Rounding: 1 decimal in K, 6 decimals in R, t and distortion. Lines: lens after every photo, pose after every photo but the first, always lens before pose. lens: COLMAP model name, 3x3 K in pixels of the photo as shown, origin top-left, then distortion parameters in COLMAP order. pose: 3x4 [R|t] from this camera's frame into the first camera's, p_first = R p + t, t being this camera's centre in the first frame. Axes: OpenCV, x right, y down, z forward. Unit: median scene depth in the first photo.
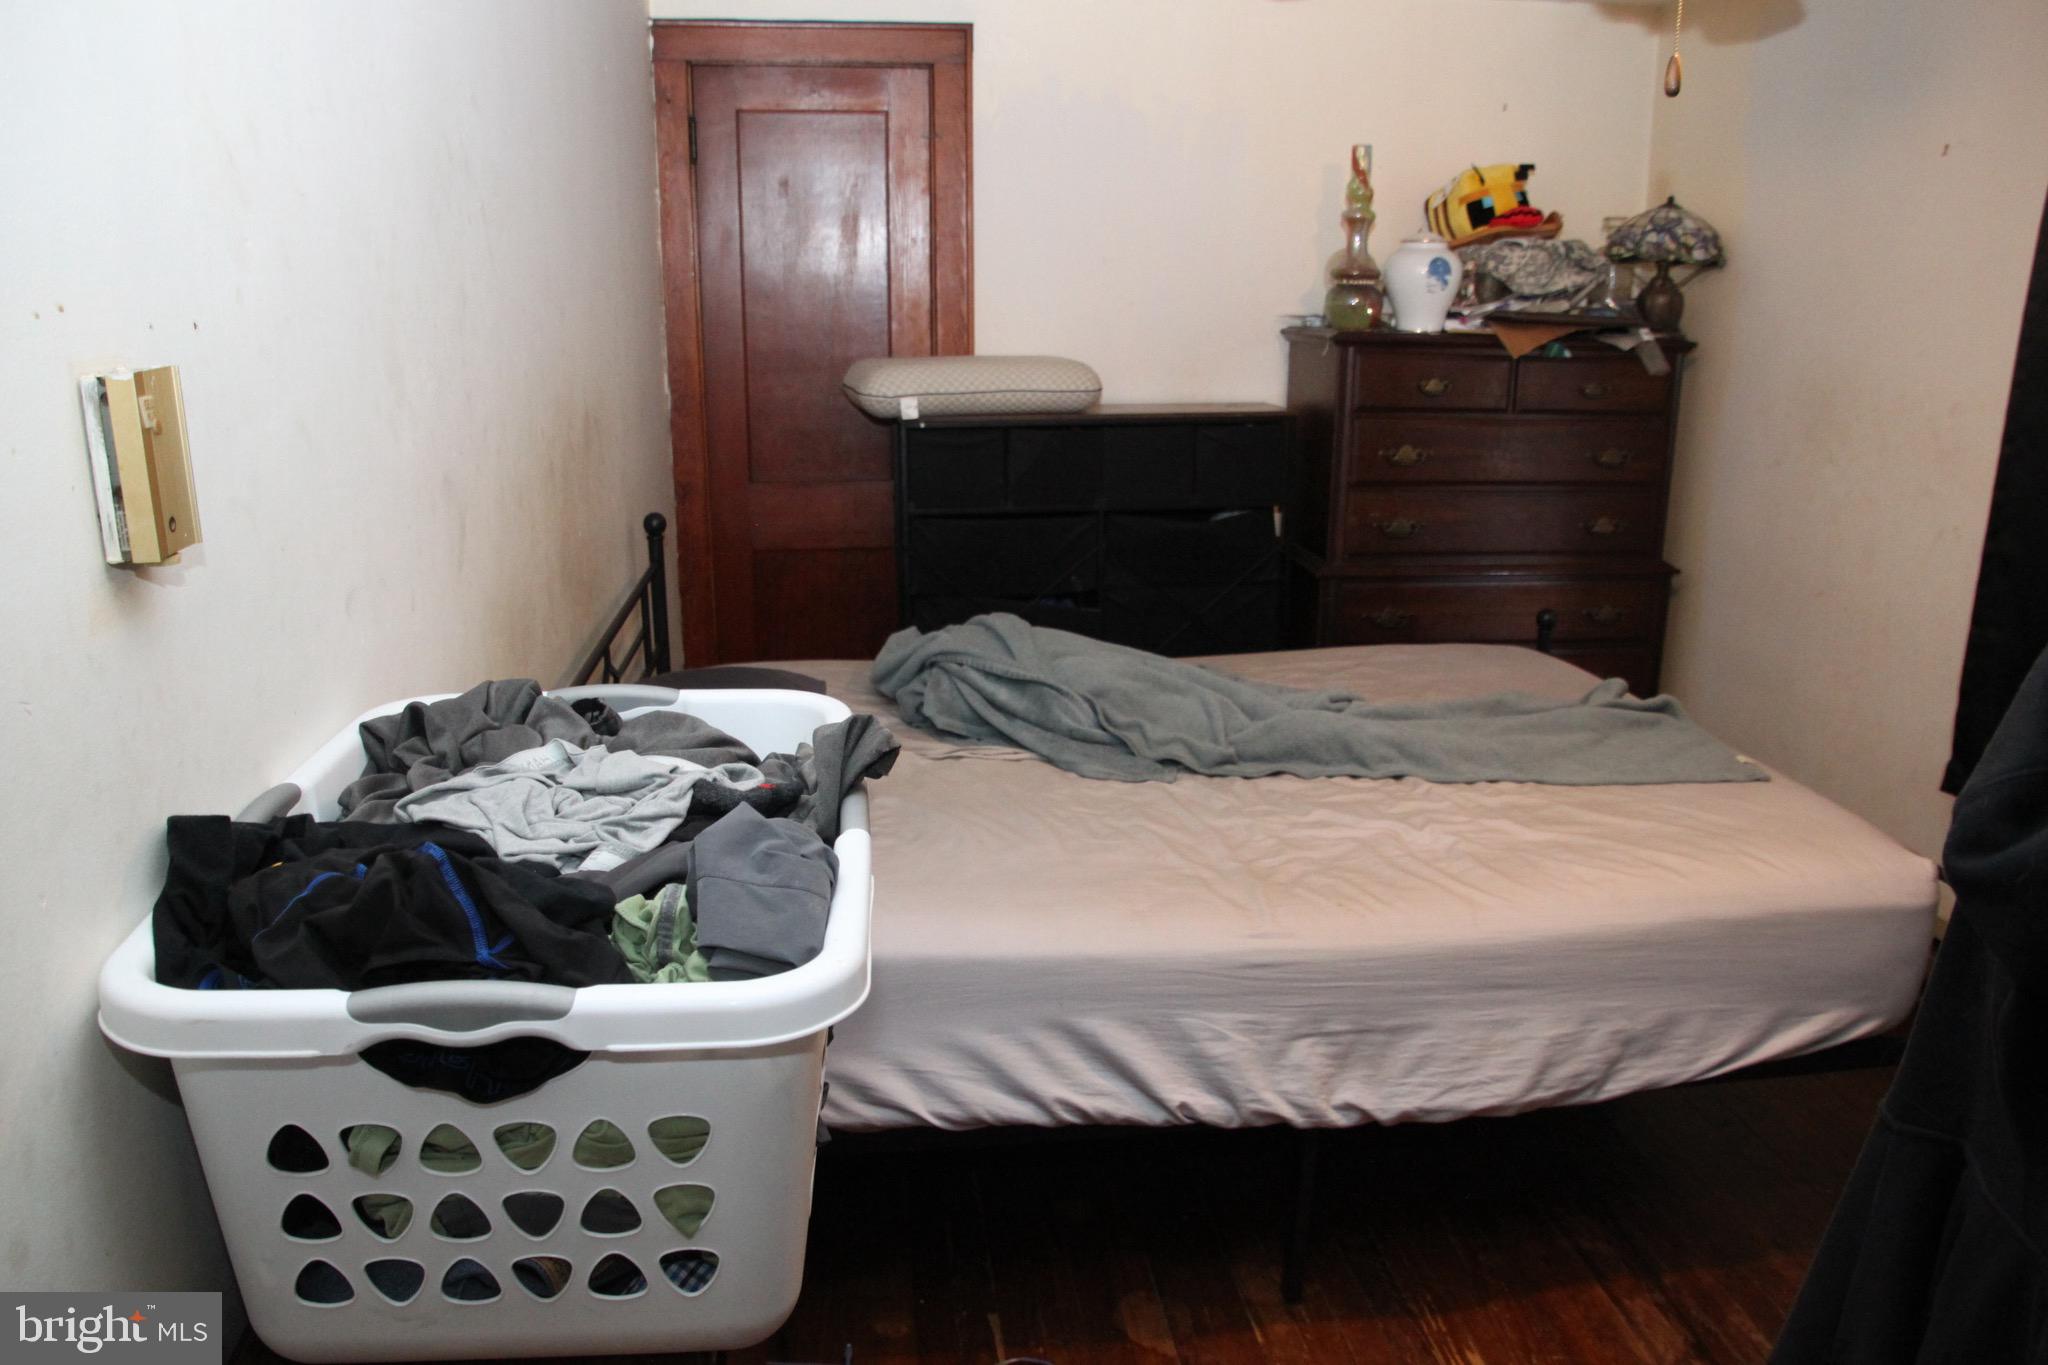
lens RADIAL K [[1527.8, 0, 1027.1], [0, 1527.8, 711.5], [0, 0, 1]] dist [-0.121841, 0.049775]
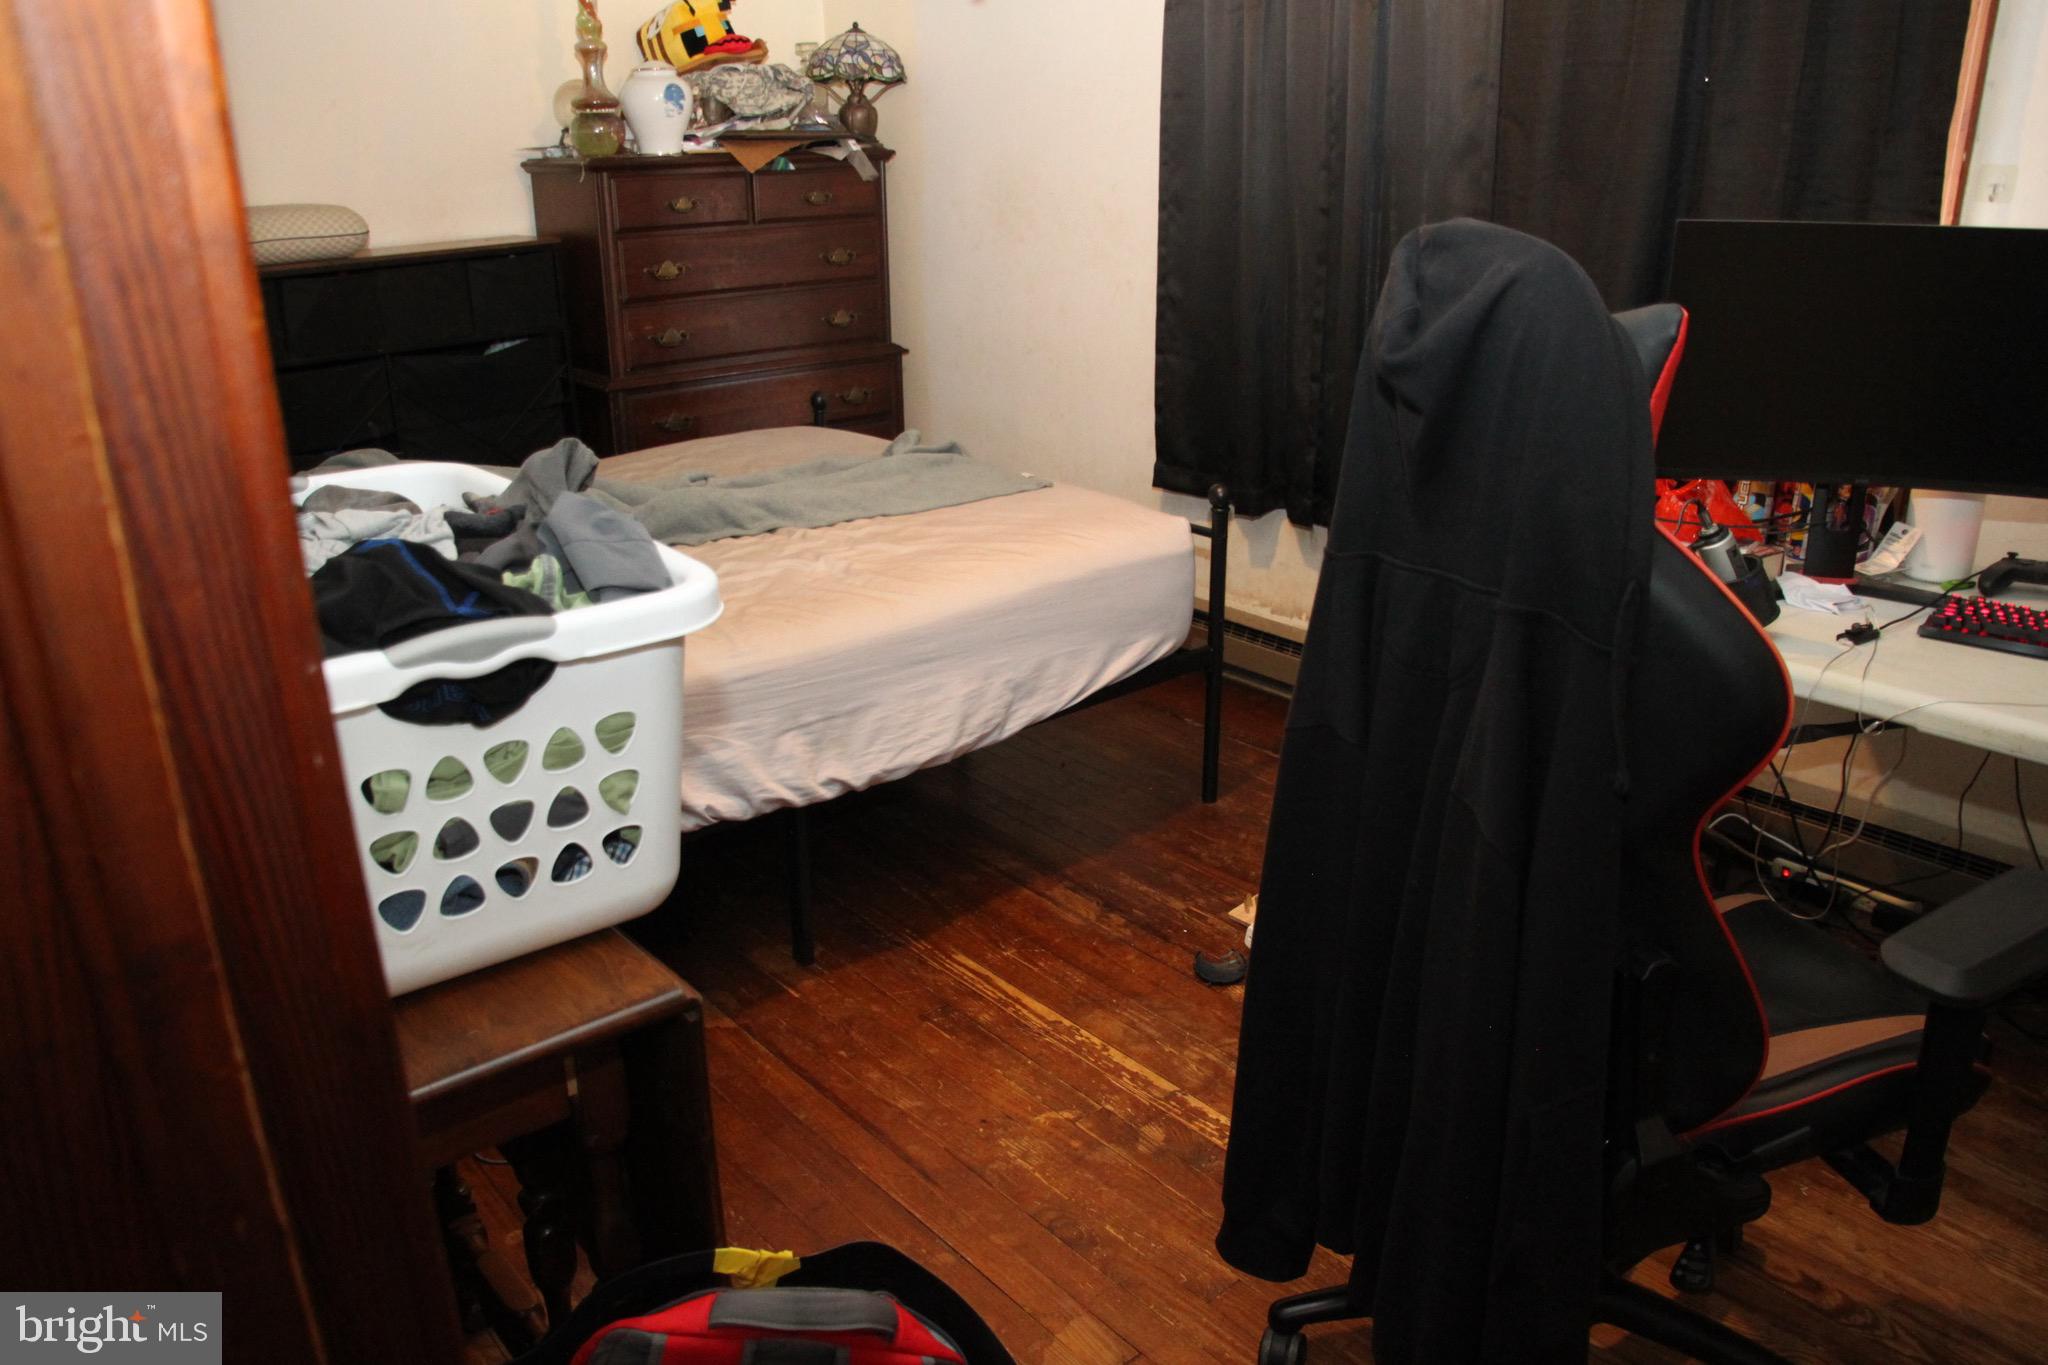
lens RADIAL K [[1527.8, 0, 1027.1], [0, 1527.8, 711.5], [0, 0, 1]] dist [-0.121841, 0.049775]
pose [[0.841791, -0.211985, 0.496437, -0.139947], [0.164208, 0.976640, 0.138597, 0.034540], [-0.514221, -0.035150, 0.856937, -0.074691]]
